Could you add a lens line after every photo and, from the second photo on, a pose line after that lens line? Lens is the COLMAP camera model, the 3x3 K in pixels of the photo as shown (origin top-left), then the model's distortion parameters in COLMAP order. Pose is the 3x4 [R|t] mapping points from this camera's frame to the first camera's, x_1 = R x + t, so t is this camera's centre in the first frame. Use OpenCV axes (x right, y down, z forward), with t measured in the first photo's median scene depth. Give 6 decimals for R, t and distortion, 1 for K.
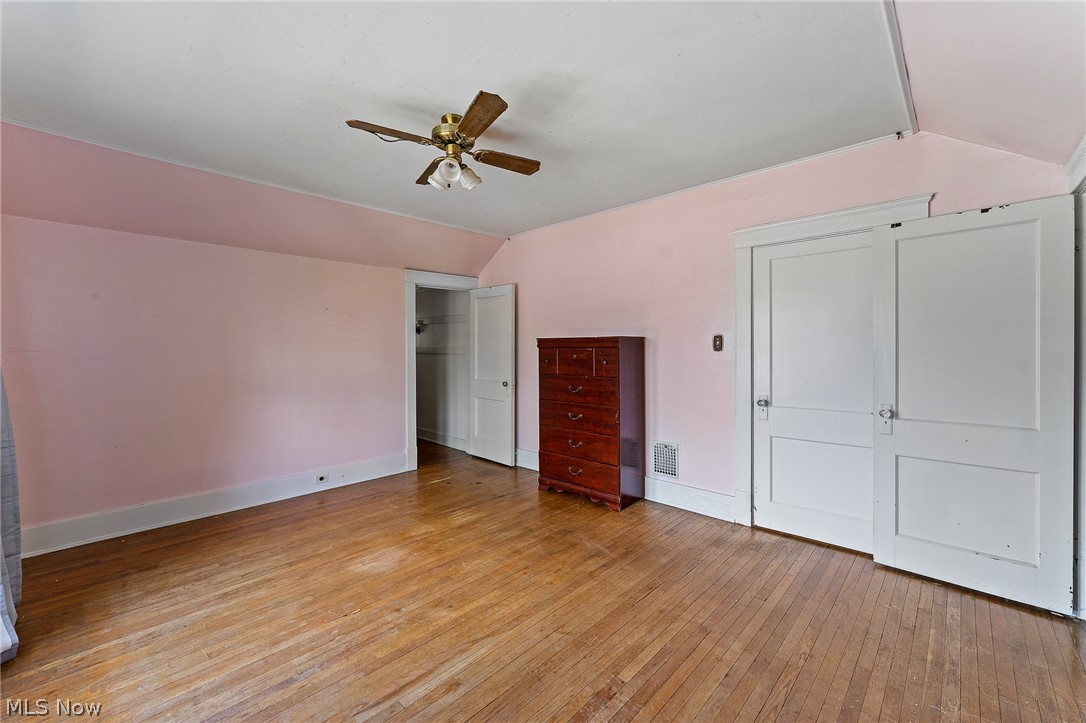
lens RADIAL K [[436.7, 0, 544.2], [0, 436.7, 349.1], [0, 0, 1]] dist [-0.001602, -0.000104]
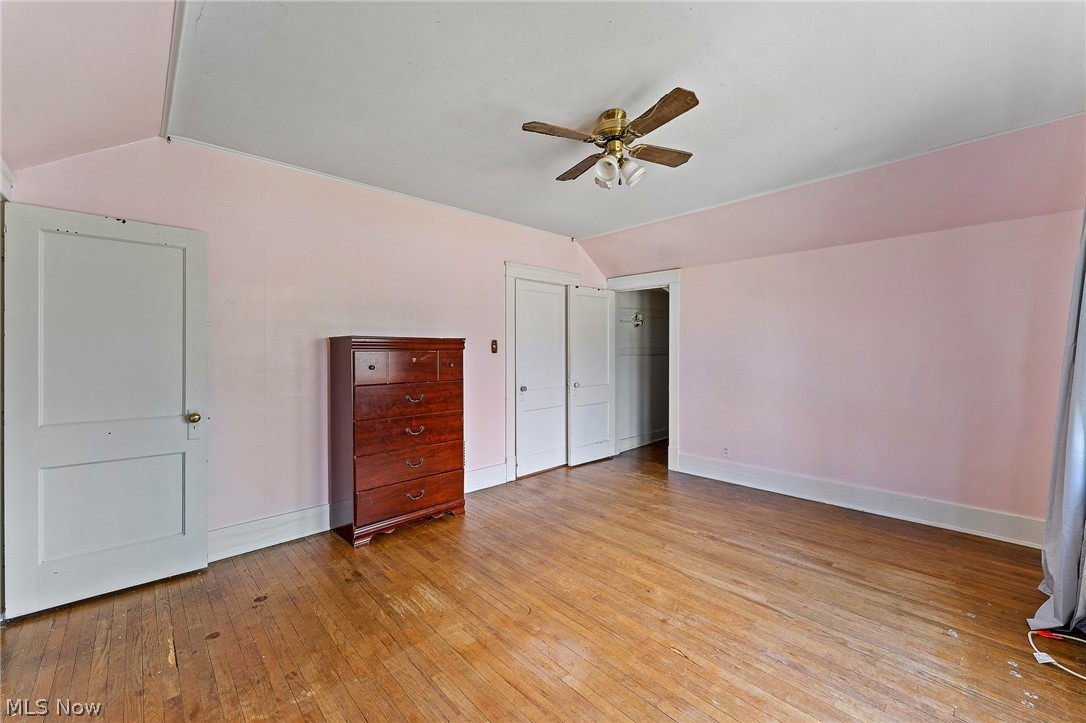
lens RADIAL K [[436.7, 0, 544.2], [0, 436.7, 349.1], [0, 0, 1]] dist [-0.001602, -0.000104]
pose [[0.052805, 0.009462, 0.998560, -0.983745], [0.005393, 0.999938, -0.009760, 0.007162], [-0.998590, 0.005901, 0.052751, 0.906326]]
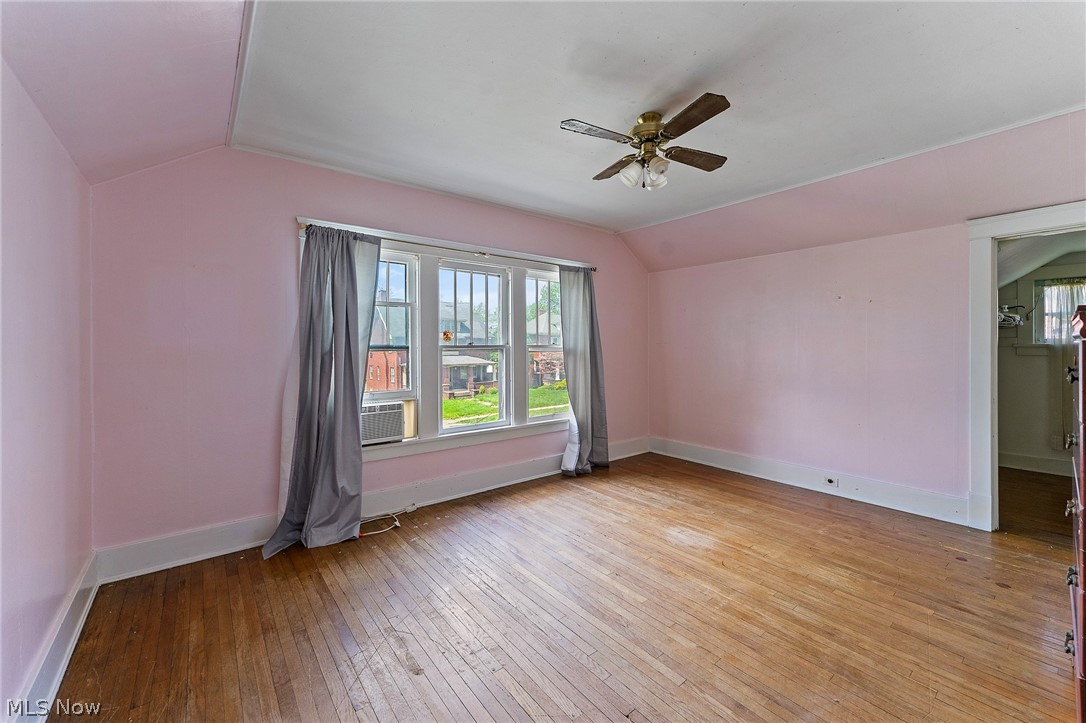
lens RADIAL K [[436.7, 0, 544.2], [0, 436.7, 349.1], [0, 0, 1]] dist [-0.001602, -0.000104]
pose [[-0.139122, 0.018823, -0.990096, 0.681660], [0.002941, 0.999823, 0.018595, -0.003402], [0.990271, -0.000325, -0.139153, 0.737999]]
